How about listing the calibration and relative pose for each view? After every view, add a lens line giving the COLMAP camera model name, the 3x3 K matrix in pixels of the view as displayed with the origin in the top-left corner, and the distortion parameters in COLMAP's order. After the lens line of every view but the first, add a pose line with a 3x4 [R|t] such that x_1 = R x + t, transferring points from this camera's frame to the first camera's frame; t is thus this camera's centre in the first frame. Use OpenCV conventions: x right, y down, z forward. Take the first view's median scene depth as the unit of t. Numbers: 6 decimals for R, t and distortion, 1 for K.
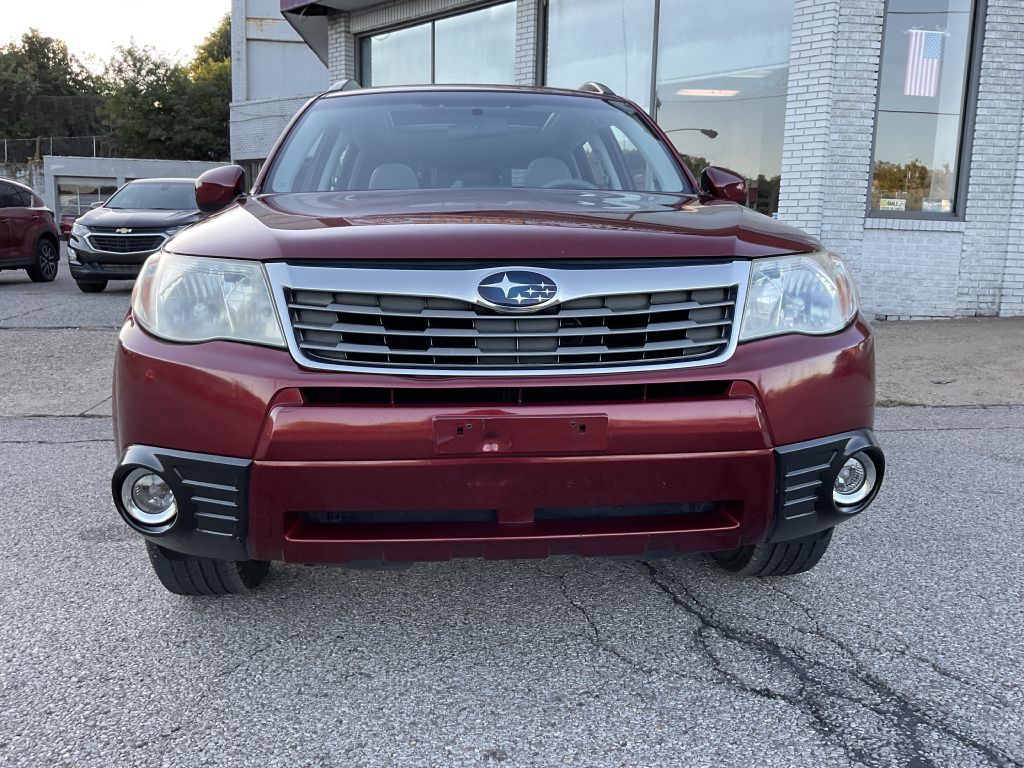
lens RADIAL K [[850.3, 0, 507.9], [0, 850.3, 385.6], [0, 0, 1]] dist [0.046344, -0.090788]
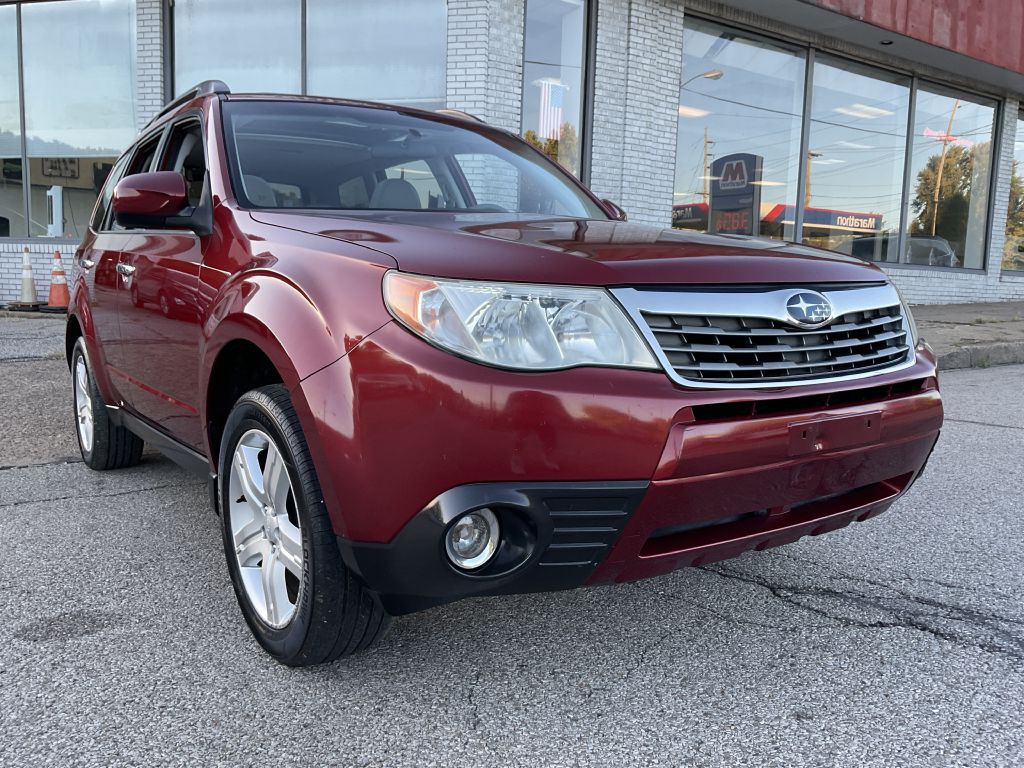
lens RADIAL K [[850.3, 0, 510.6], [0, 850.3, 388.2], [0, 0, 1]] dist [0.046344, -0.090788]
pose [[0.860811, -0.062227, 0.505106, -0.641273], [0.071088, 0.997469, 0.001735, -0.025054], [-0.503935, 0.034413, 0.863056, 0.140621]]
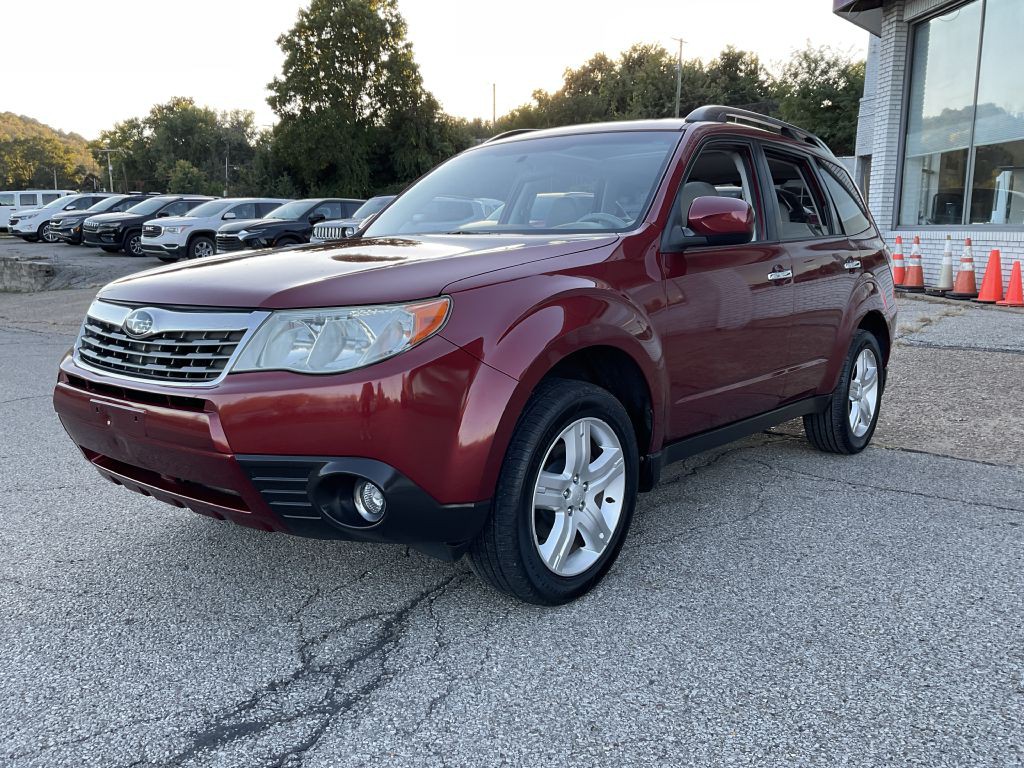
lens RADIAL K [[850.3, 0, 516.2], [0, 850.3, 383.3], [0, 0, 1]] dist [0.046344, -0.090788]
pose [[0.730393, 0.103835, -0.675089, 1.067844], [-0.100297, 0.993968, 0.044368, -0.097992], [0.675623, 0.035303, 0.736401, 0.227061]]
